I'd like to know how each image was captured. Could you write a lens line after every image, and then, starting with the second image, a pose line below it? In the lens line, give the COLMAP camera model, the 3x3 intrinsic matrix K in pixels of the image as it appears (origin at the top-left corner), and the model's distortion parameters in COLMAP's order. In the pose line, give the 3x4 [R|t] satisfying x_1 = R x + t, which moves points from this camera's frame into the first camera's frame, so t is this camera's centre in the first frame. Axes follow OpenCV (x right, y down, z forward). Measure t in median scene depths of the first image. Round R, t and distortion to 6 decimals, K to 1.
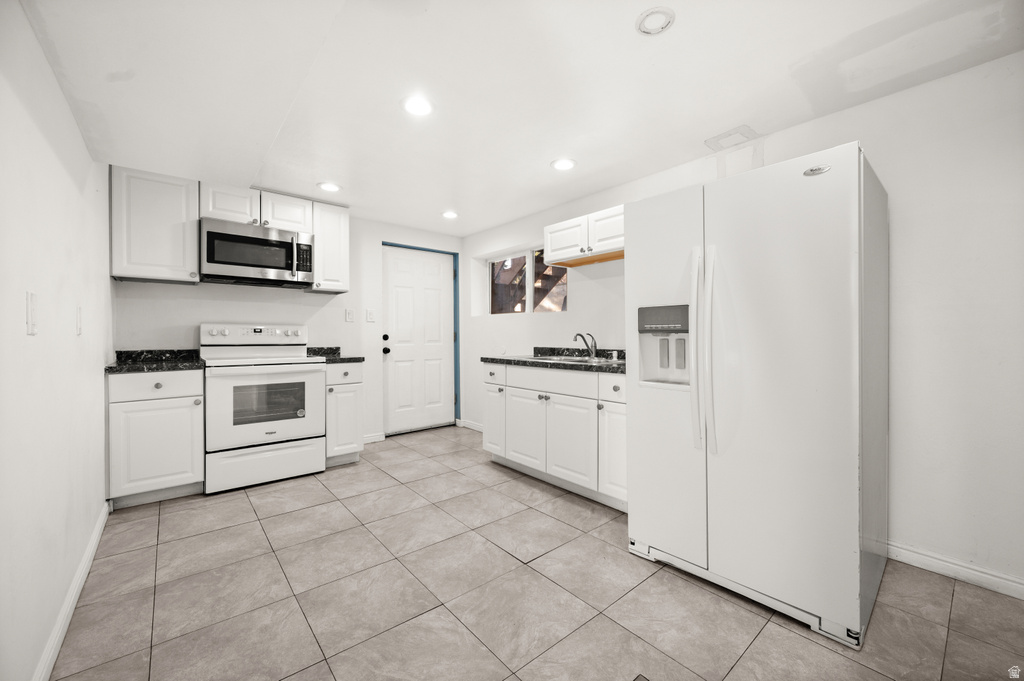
lens RADIAL K [[407.5, 0, 516.5], [0, 407.5, 340.9], [0, 0, 1]] dist [-0.001397, -0.000255]
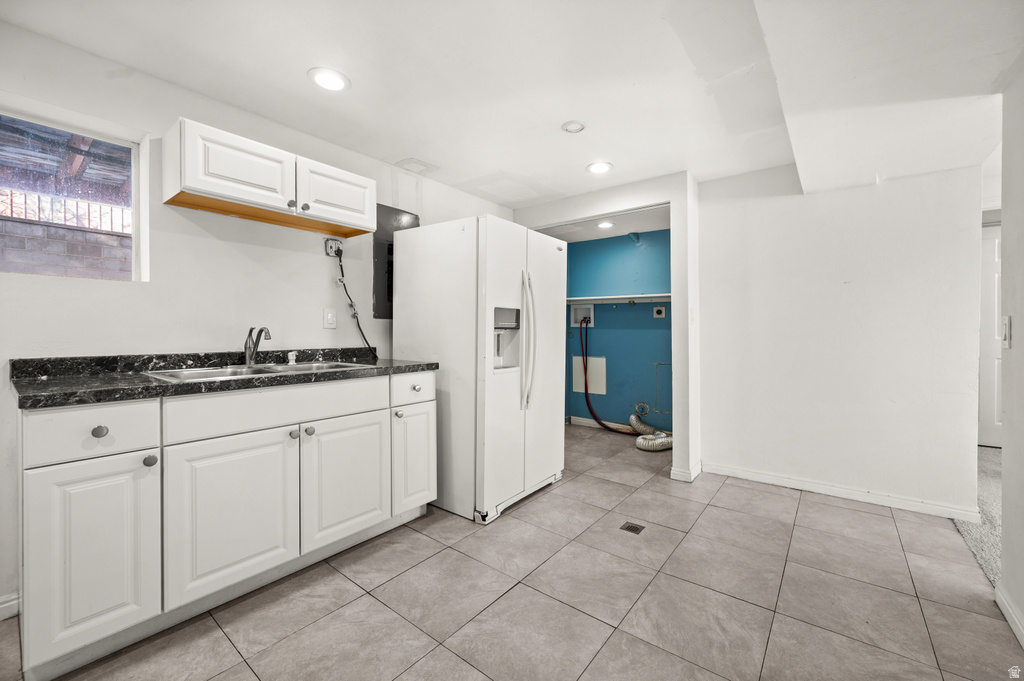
lens RADIAL K [[411.1, 0, 515.2], [0, 411.1, 332.3], [0, 0, 1]] dist [-0.000026, -0.000035]
pose [[-0.199403, -0.004184, 0.979909, -0.807057], [0.011295, 0.999915, 0.006568, -0.015388], [-0.979853, 0.012377, -0.199338, 1.094155]]
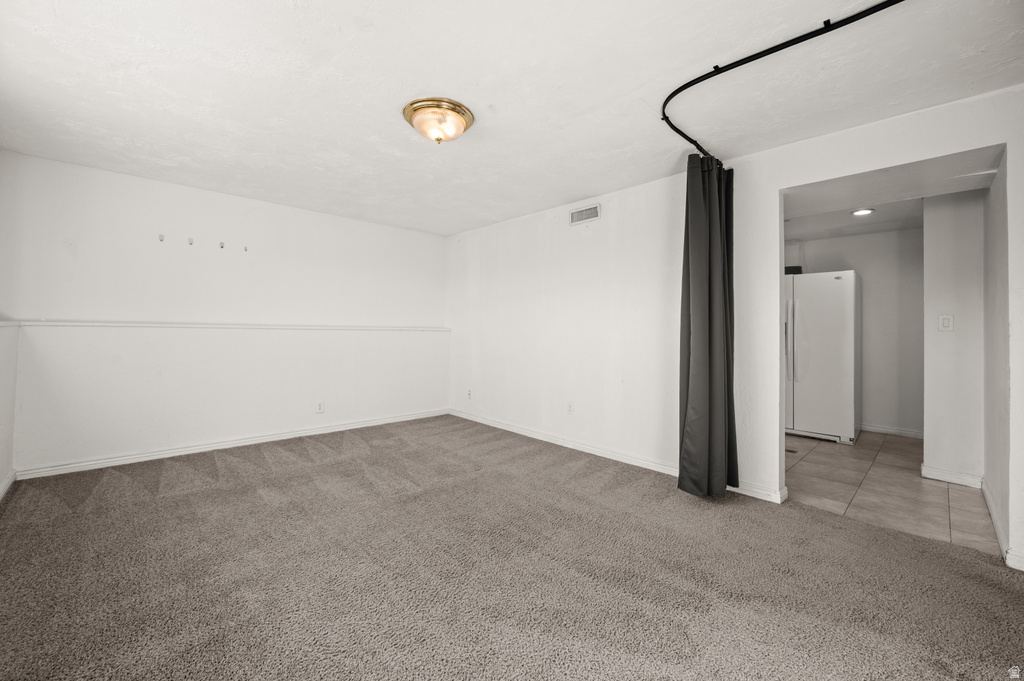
lens RADIAL K [[411.1, 0, 515.2], [0, 411.1, 332.3], [0, 0, 1]] dist [-0.000026, -0.000035]
pose [[0.998029, 0.001249, 0.062749, -1.142601], [-0.000844, 0.999979, -0.006485, -0.003807], [-0.062756, 0.006420, 0.998008, -1.157668]]
